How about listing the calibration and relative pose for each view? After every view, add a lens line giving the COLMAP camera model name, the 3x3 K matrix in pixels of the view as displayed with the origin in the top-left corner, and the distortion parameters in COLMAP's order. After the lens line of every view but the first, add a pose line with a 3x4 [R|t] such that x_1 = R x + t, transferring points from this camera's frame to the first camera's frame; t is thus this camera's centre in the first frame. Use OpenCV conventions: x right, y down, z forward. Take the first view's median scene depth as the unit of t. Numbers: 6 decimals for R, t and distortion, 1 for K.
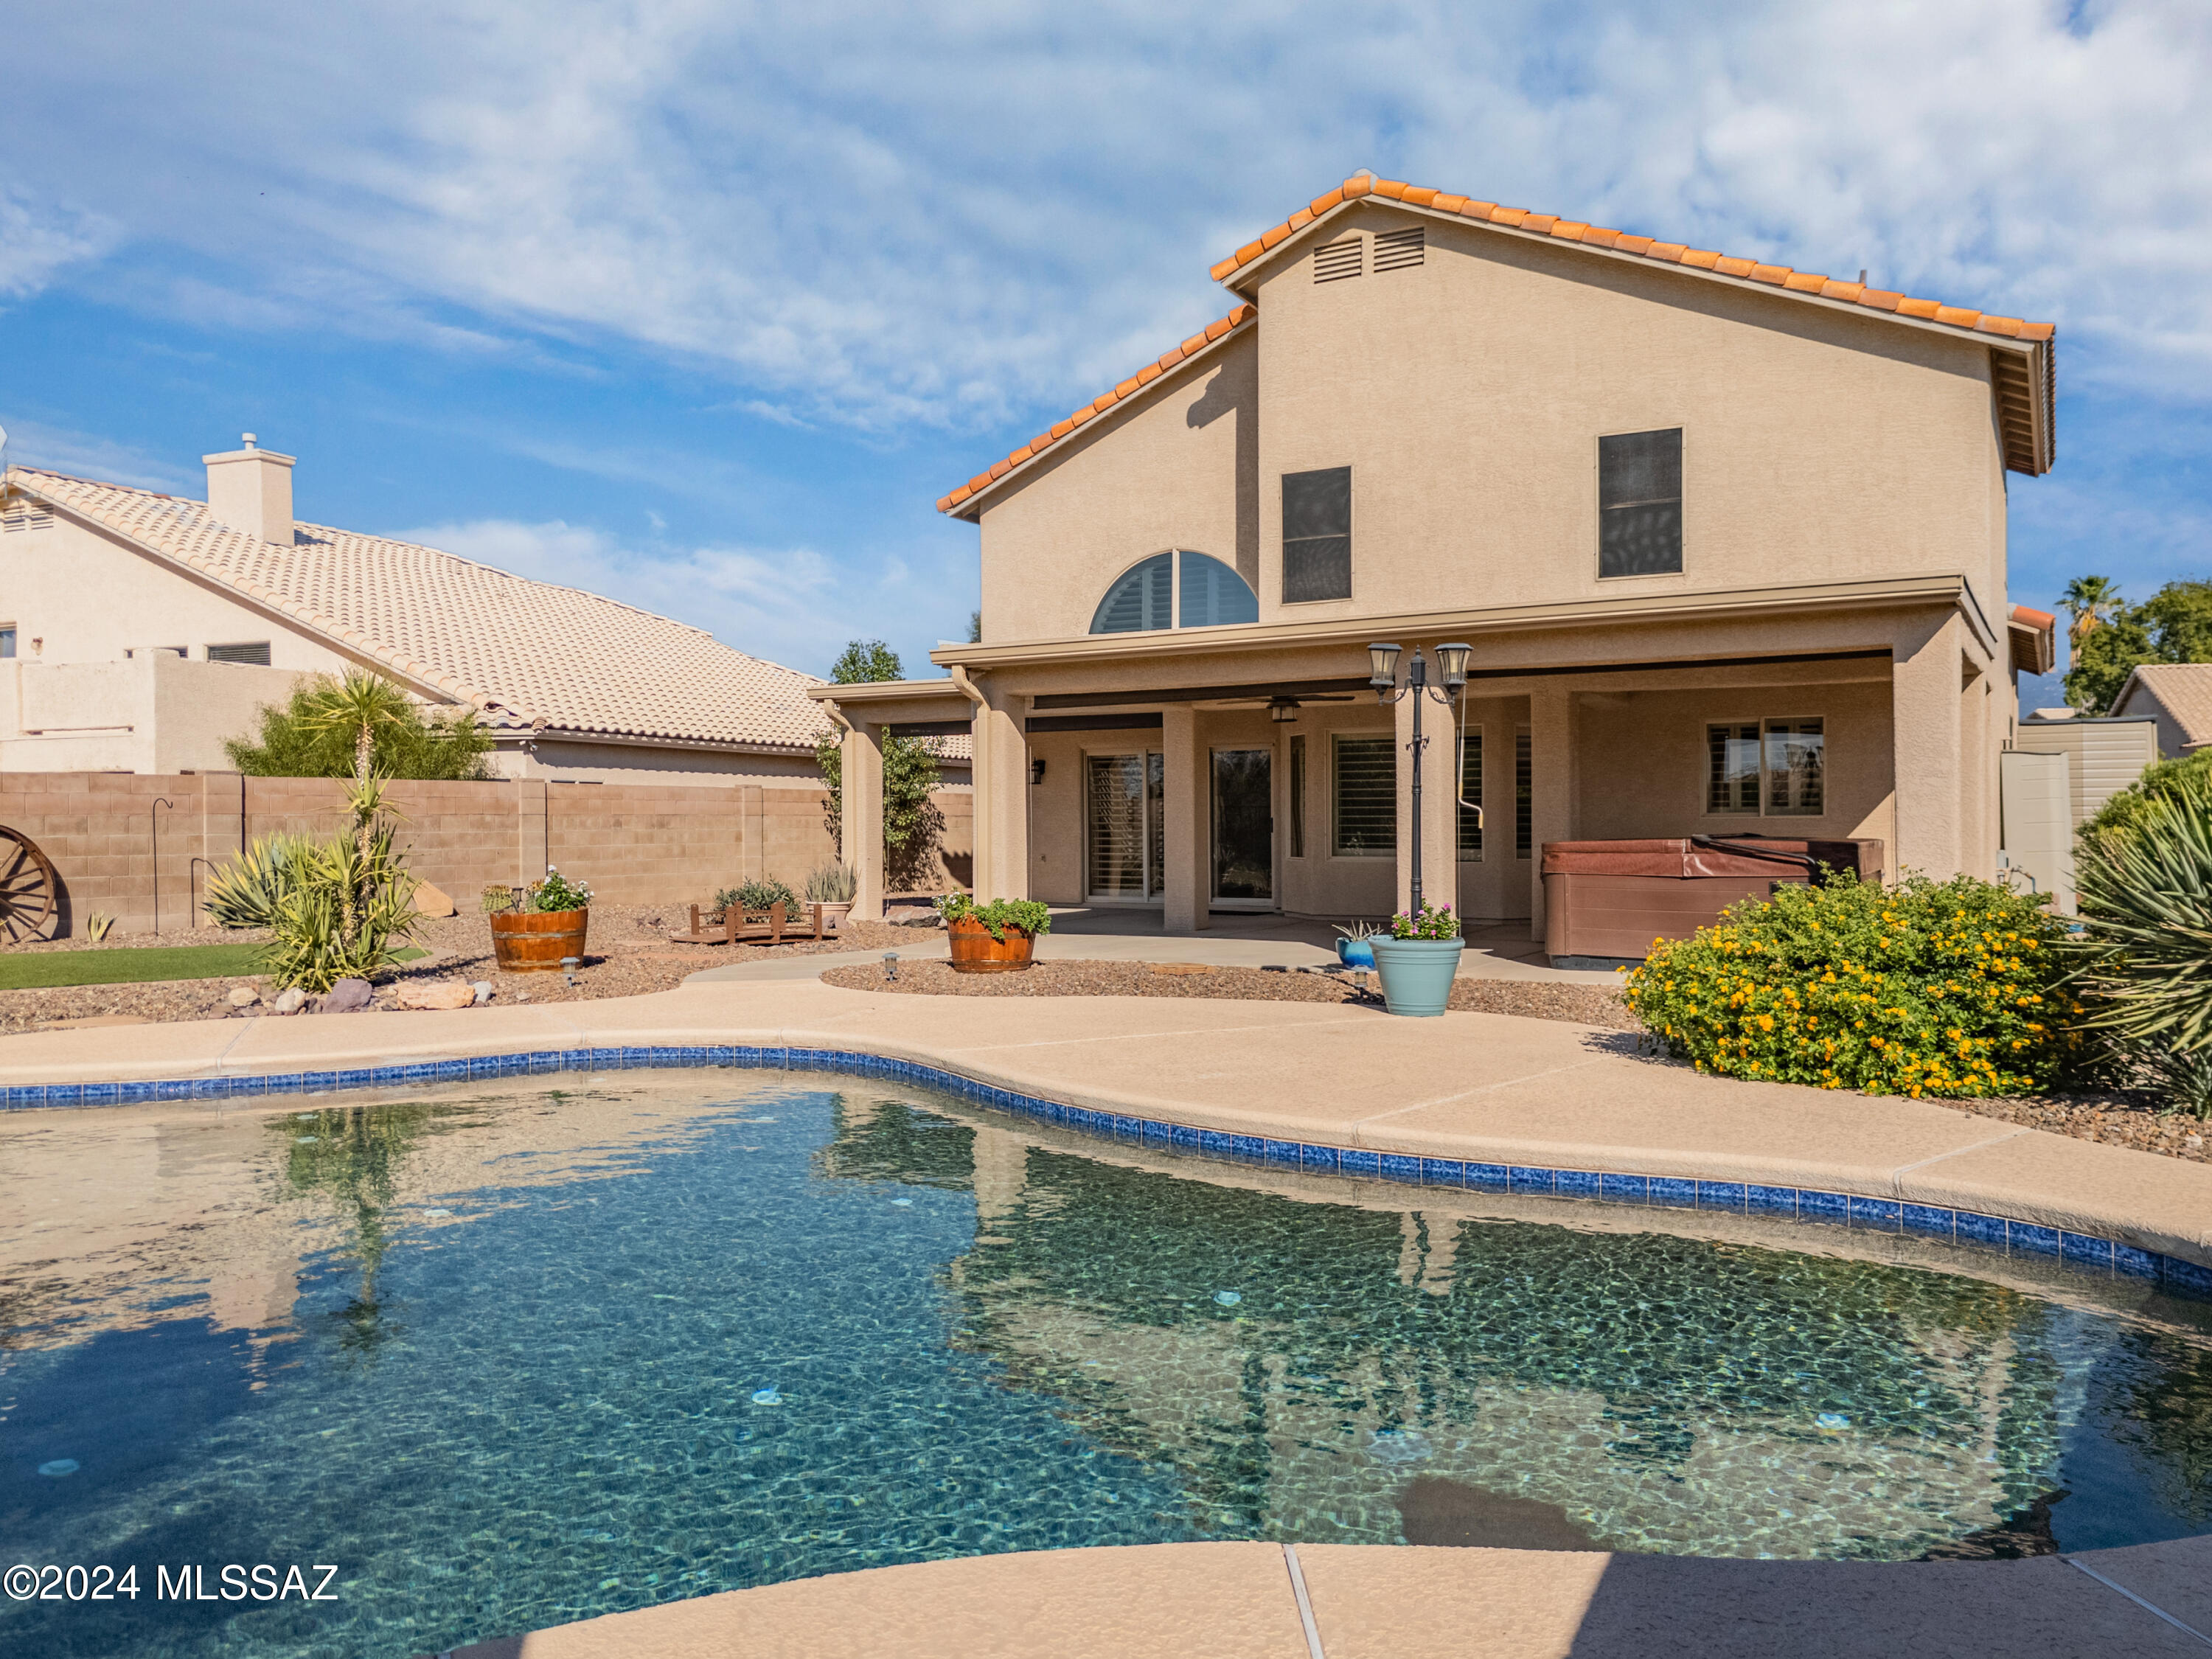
lens RADIAL K [[1745.3, 0, 1100.2], [0, 1745.3, 832.0], [0, 0, 1]] dist [0.006729, -0.003300]
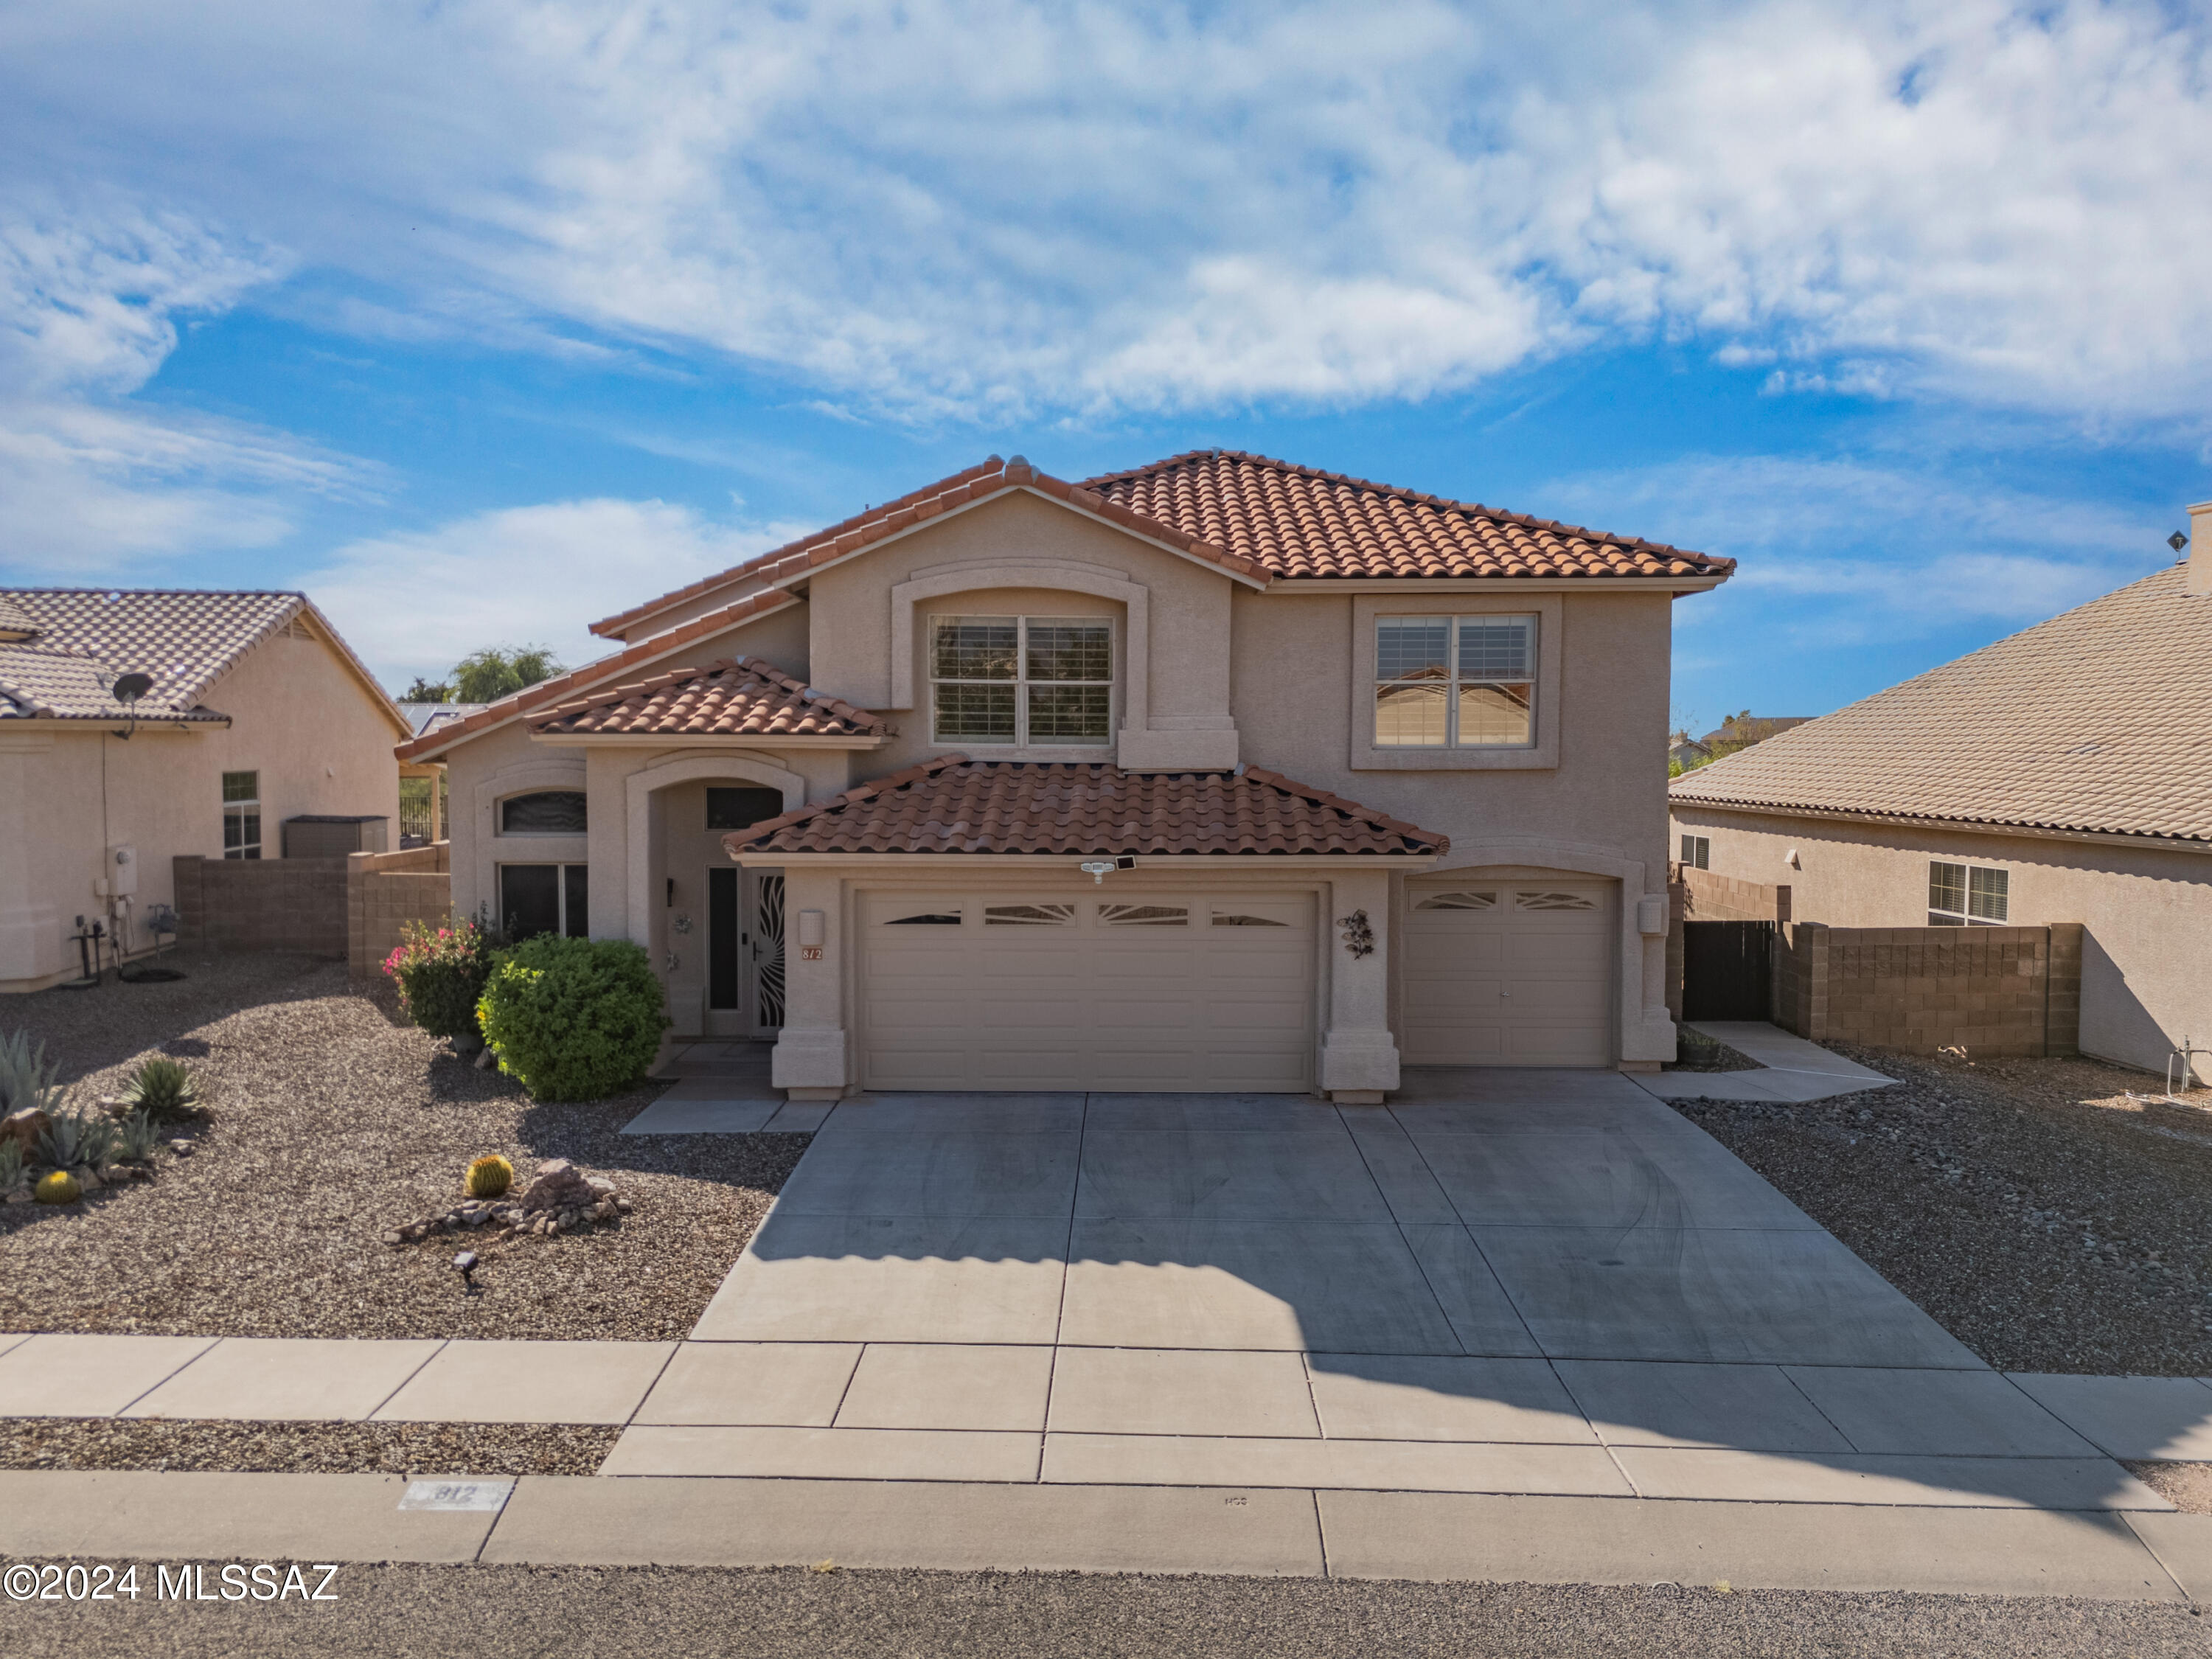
lens RADIAL K [[1745.3, 0, 1099.8], [0, 1745.3, 835.4], [0, 0, 1]] dist [0.006729, -0.003300]
pose [[0.999994, 0.003360, 0.000084, -0.001064], [-0.003360, 0.999991, -0.002629, 0.058133], [-0.000092, 0.002629, 0.999997, -0.213932]]
